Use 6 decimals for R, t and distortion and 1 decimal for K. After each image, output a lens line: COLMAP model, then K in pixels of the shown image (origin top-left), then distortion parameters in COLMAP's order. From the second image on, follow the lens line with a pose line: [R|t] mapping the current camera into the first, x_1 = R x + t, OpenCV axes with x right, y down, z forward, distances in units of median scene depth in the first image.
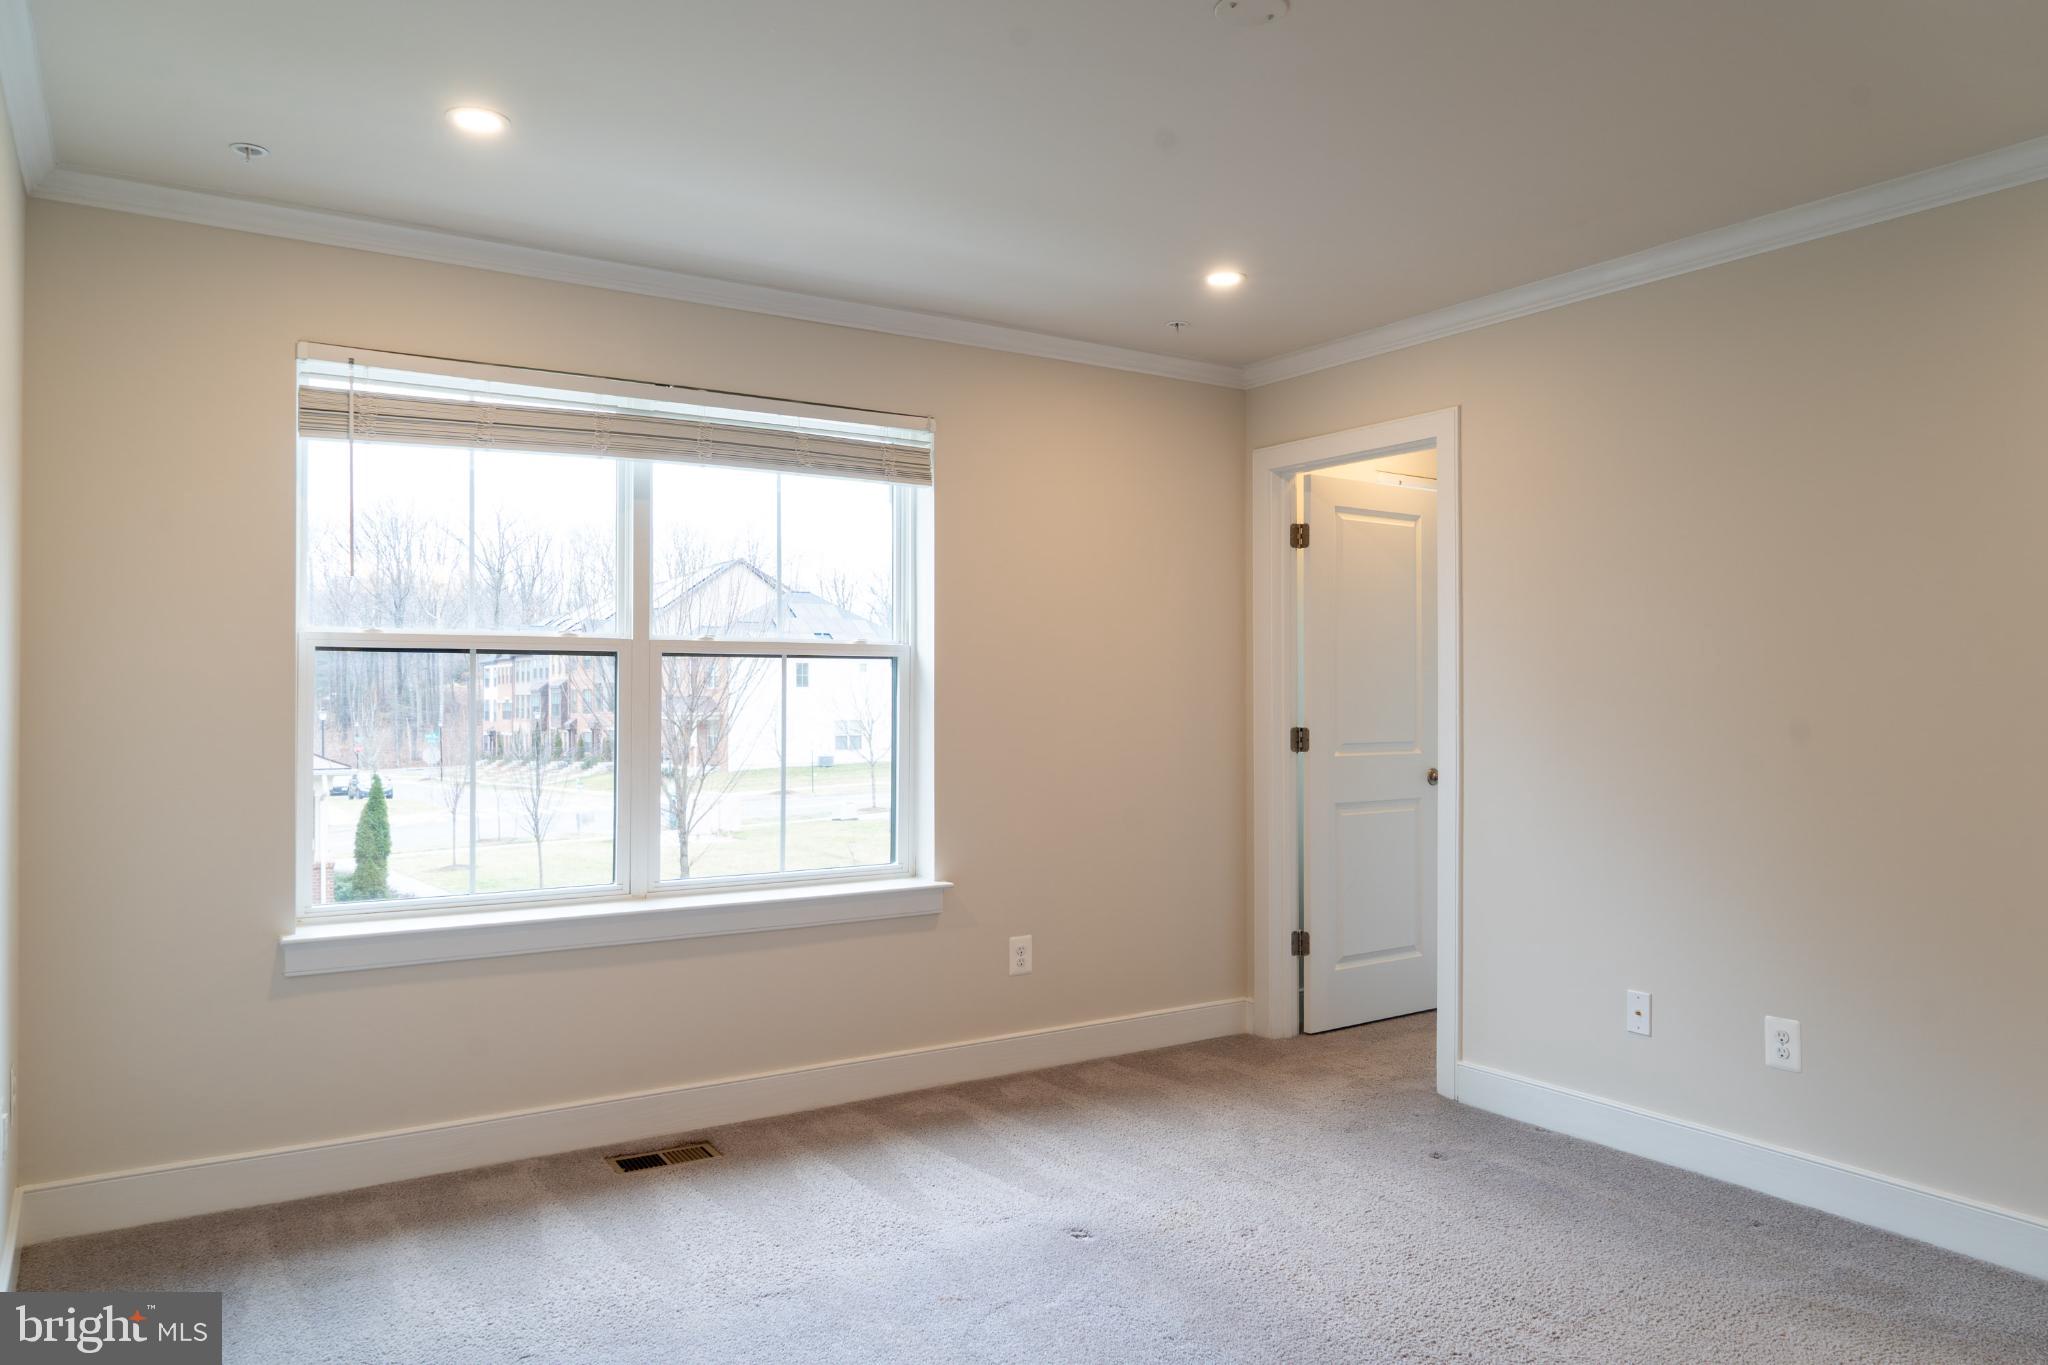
lens RADIAL K [[1407.3, 0, 938.6], [0, 1407.3, 680.6], [0, 0, 1]] dist [0.041984, 0.010317]
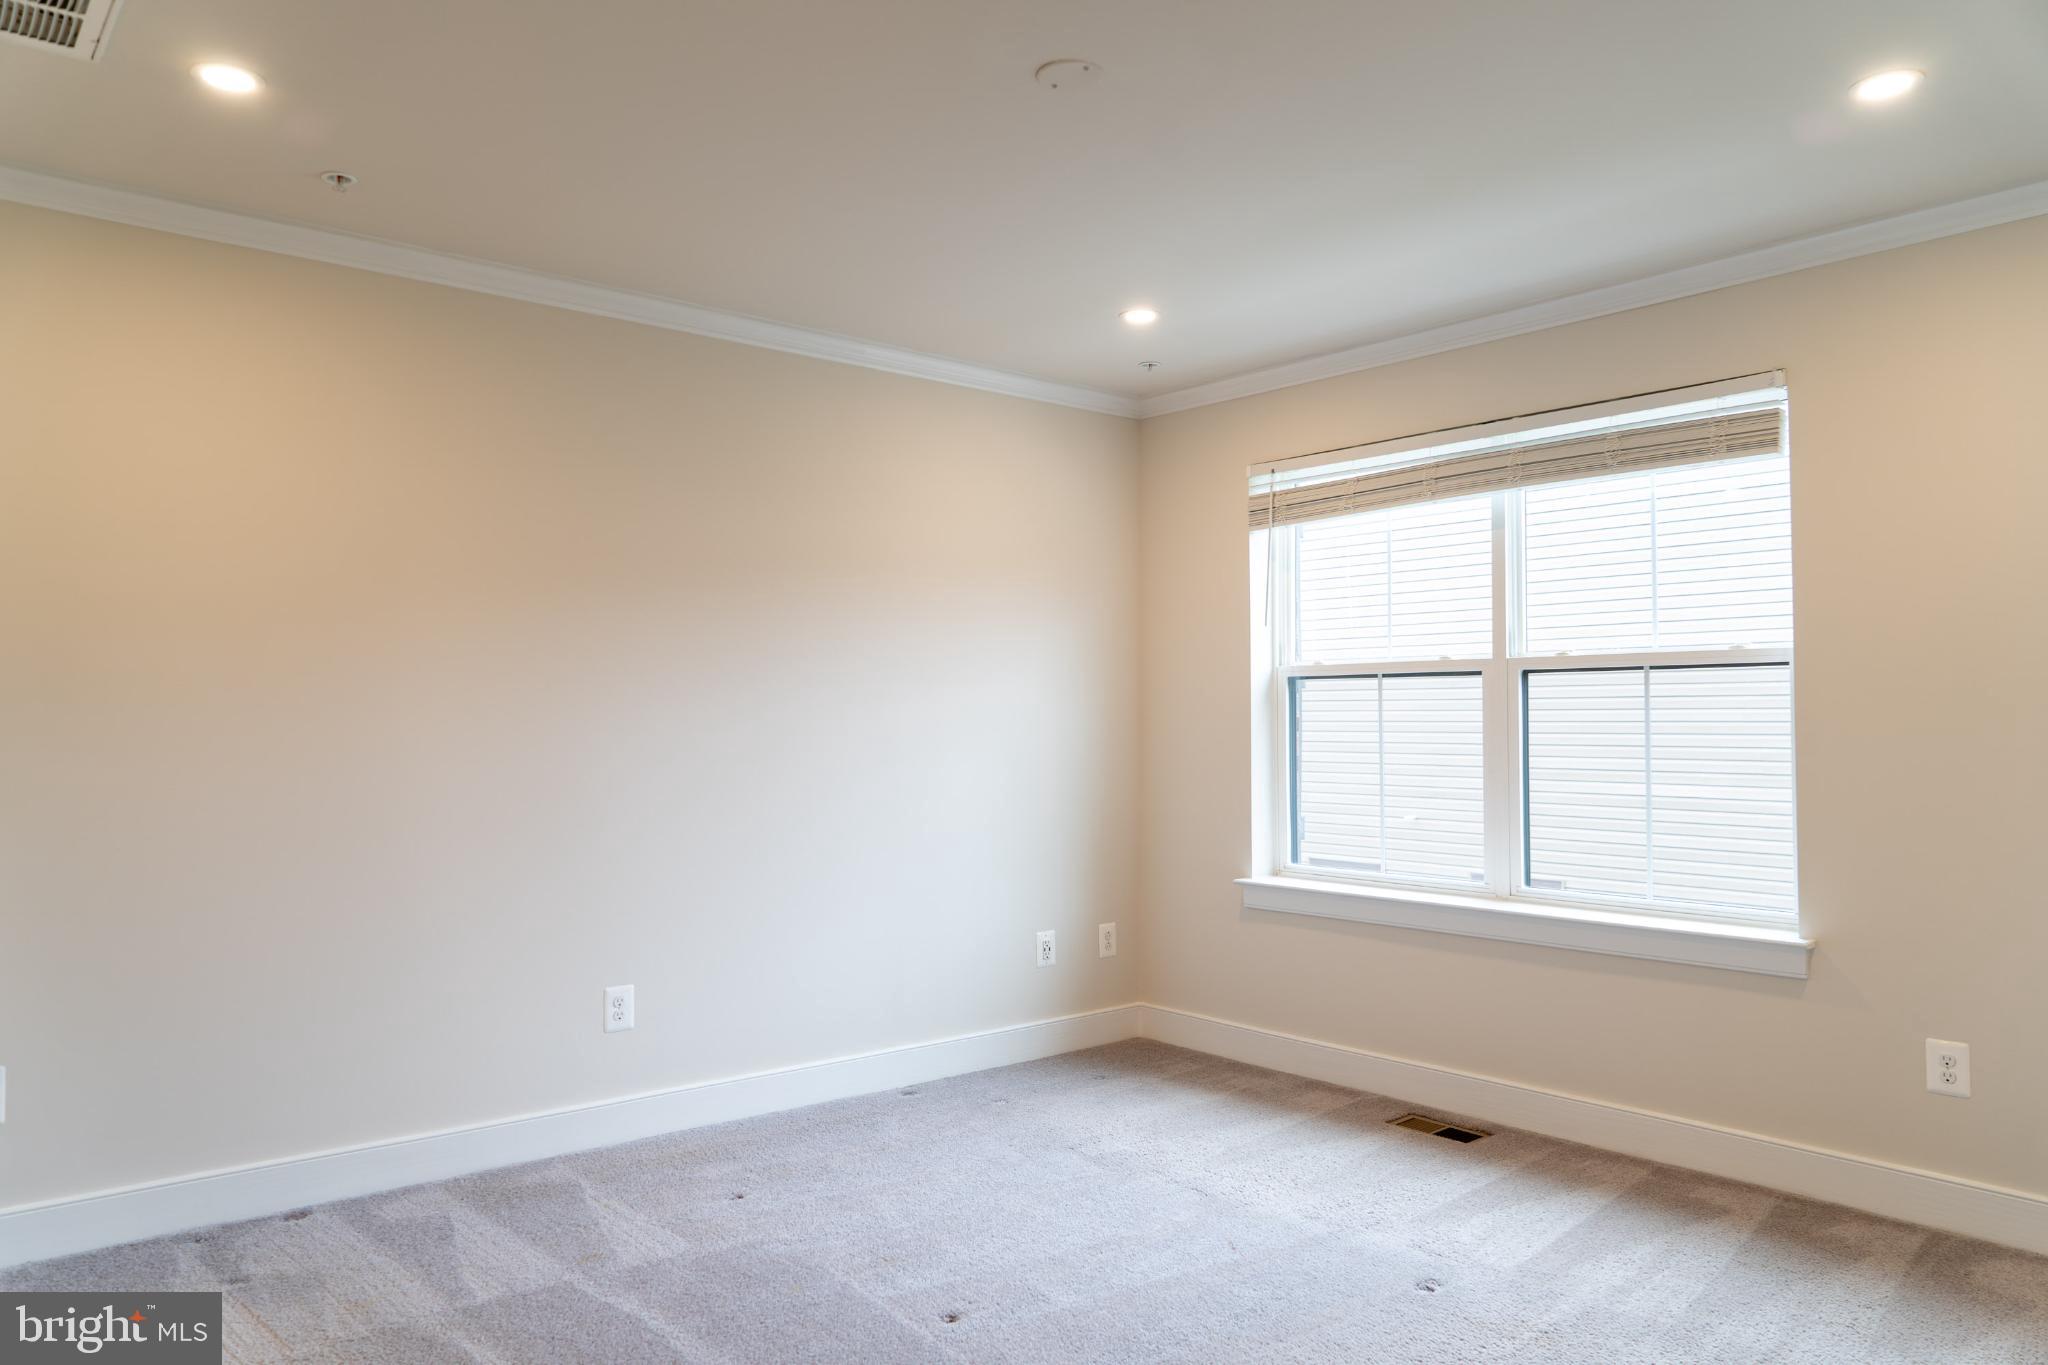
lens RADIAL K [[1407.3, 0, 1042.3], [0, 1407.3, 660.3], [0, 0, 1]] dist [0.041984, 0.010317]
pose [[0.184231, -0.039334, -0.982096, 0.825154], [0.015204, 0.999193, -0.037166, 0.007805], [0.982765, -0.008084, 0.184681, 0.480980]]
